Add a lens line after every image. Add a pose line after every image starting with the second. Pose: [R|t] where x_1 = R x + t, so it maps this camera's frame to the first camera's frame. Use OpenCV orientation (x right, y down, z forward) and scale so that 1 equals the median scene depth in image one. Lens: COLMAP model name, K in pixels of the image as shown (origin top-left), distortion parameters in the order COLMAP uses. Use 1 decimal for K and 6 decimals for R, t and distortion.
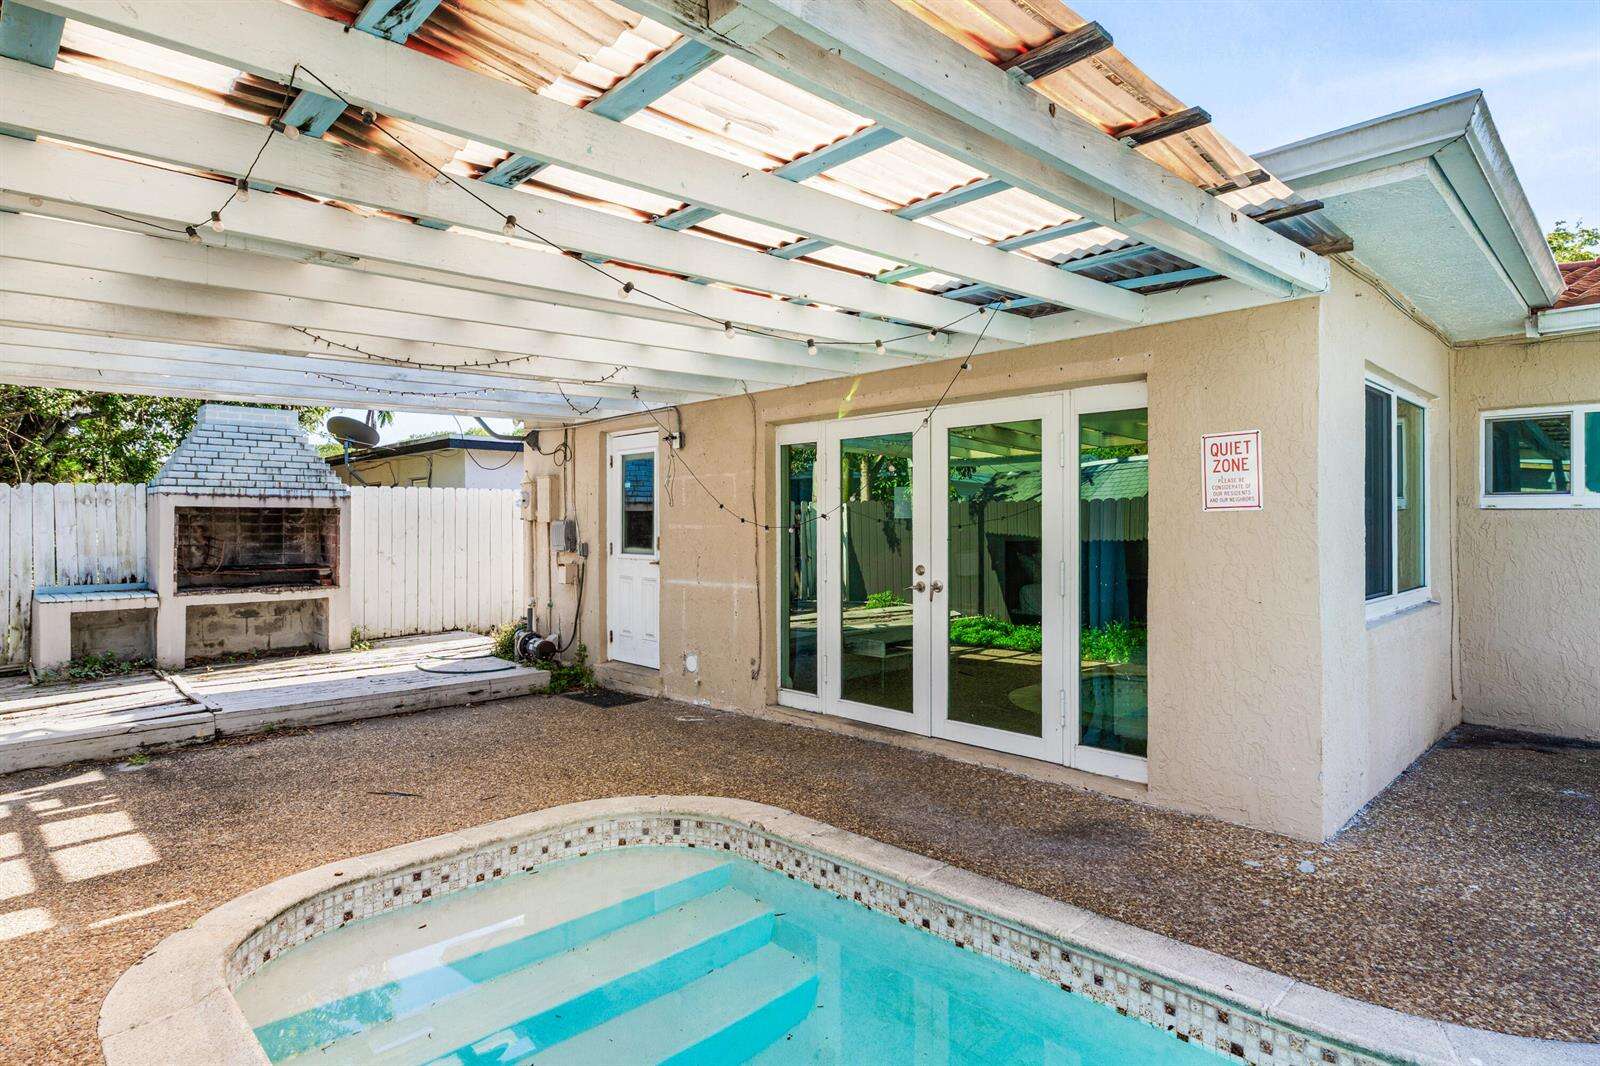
lens RADIAL K [[838.9, 0, 778.4], [0, 838.9, 518.1], [0, 0, 1]] dist [-0.004449, 0.000226]
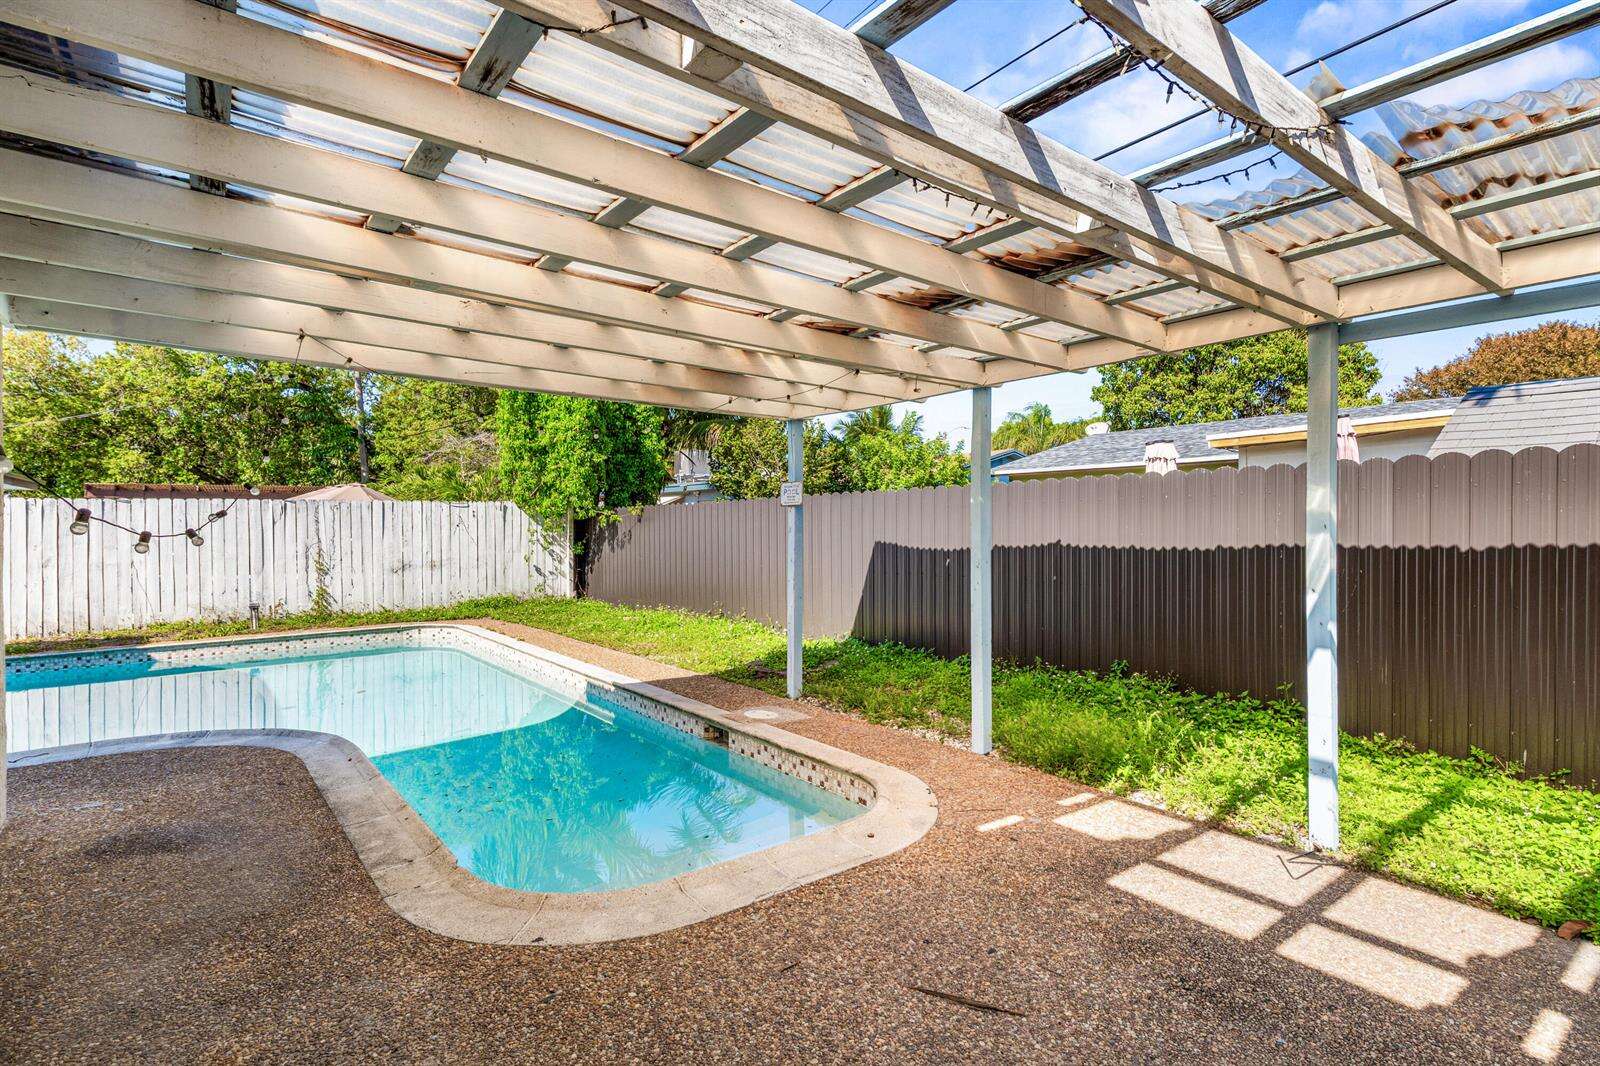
lens RADIAL K [[780.2, 0, 794.0], [0, 780.2, 518.9], [0, 0, 1]] dist [-0.000580, -0.000953]
pose [[-0.994390, 0.013905, 0.104856, -0.293006], [0.012784, 0.999854, -0.011359, 0.008381], [-0.104998, -0.009955, -0.994423, 1.115903]]
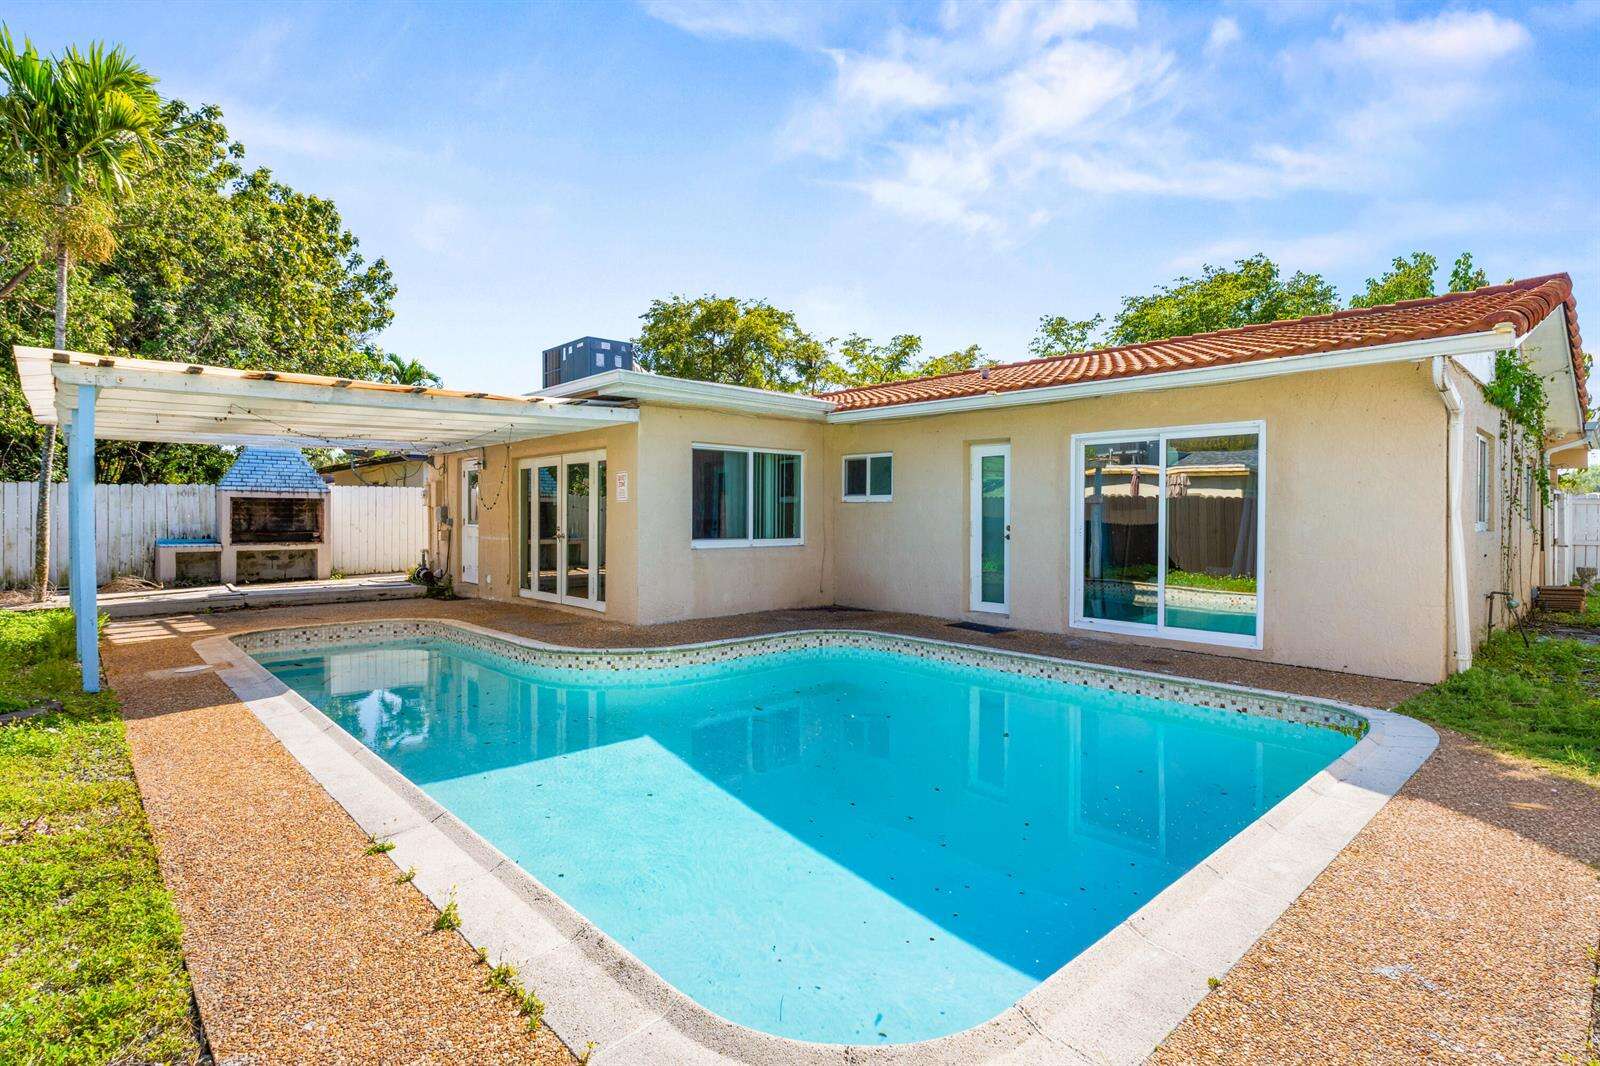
lens RADIAL K [[780.2, 0, 794.0], [0, 780.2, 518.9], [0, 0, 1]] dist [-0.000580, -0.000953]
pose [[0.999735, 0.006347, -0.022125, 0.700140], [-0.006060, 0.999897, 0.013034, 0.005213], [0.022206, -0.012897, 0.999670, -0.866151]]
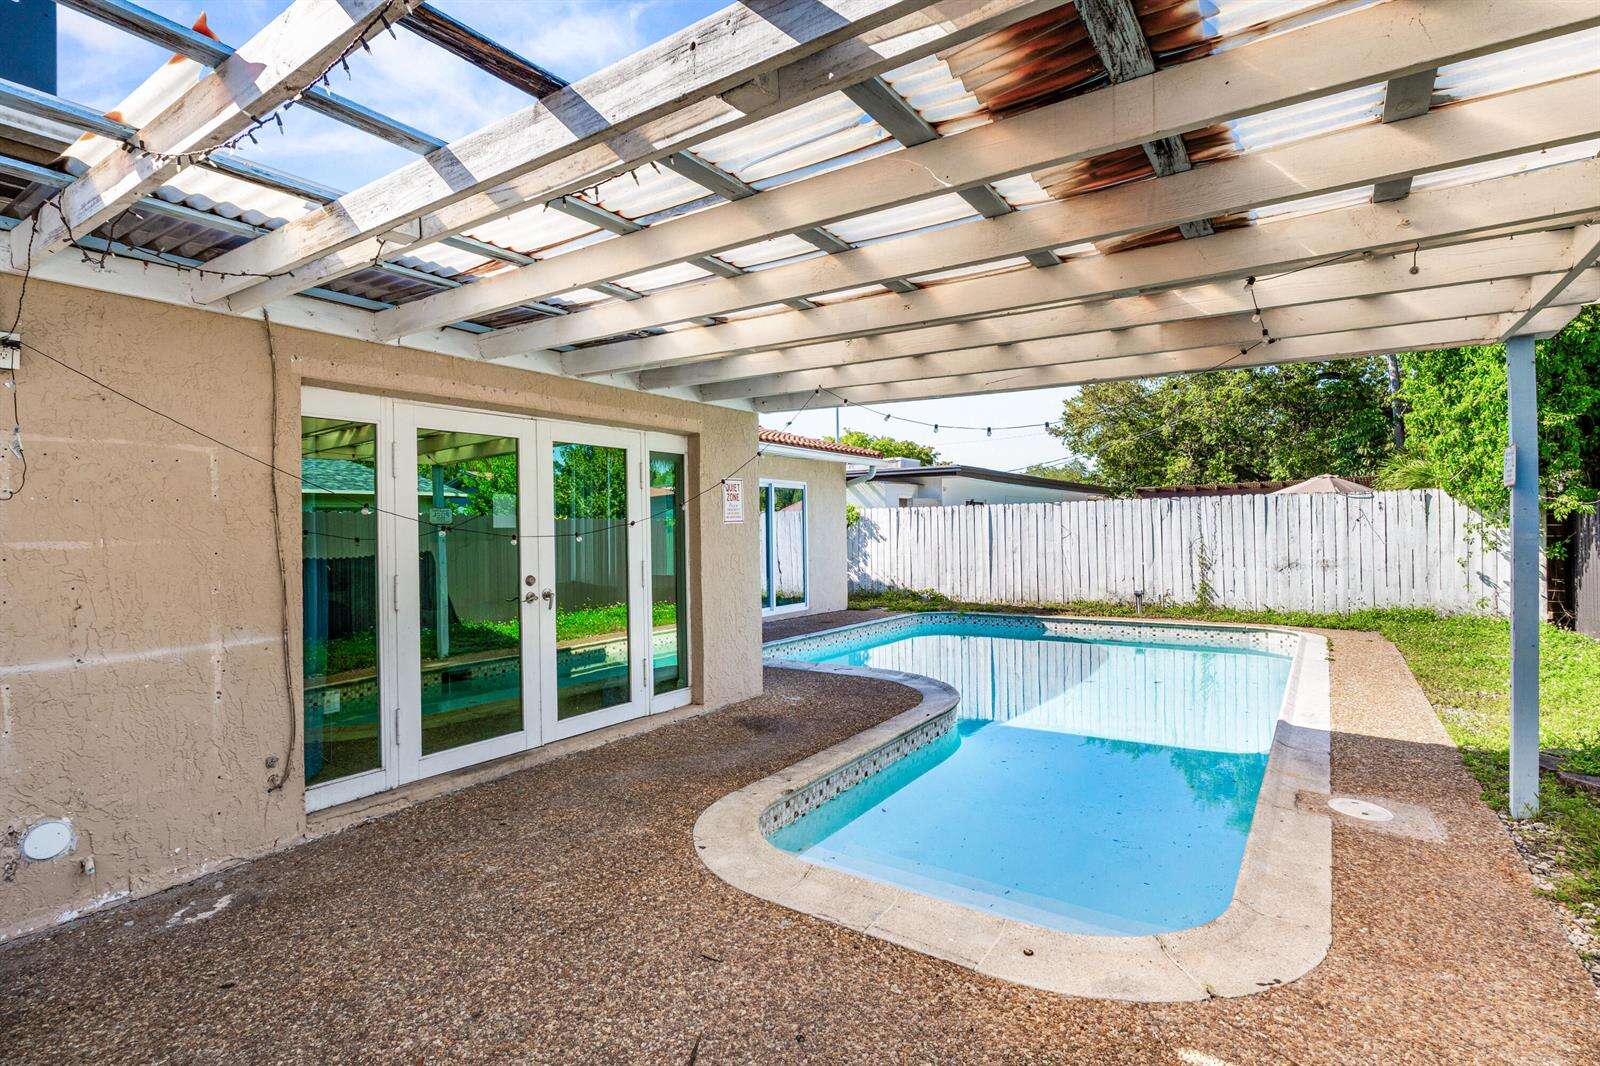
lens RADIAL K [[780.2, 0, 794.0], [0, 780.2, 518.9], [0, 0, 1]] dist [-0.000580, -0.000953]
pose [[-0.197315, 0.022203, 0.980089, -0.669954], [0.011212, 0.999729, -0.020391, 0.010436], [-0.980276, 0.006965, -0.197510, 0.745925]]
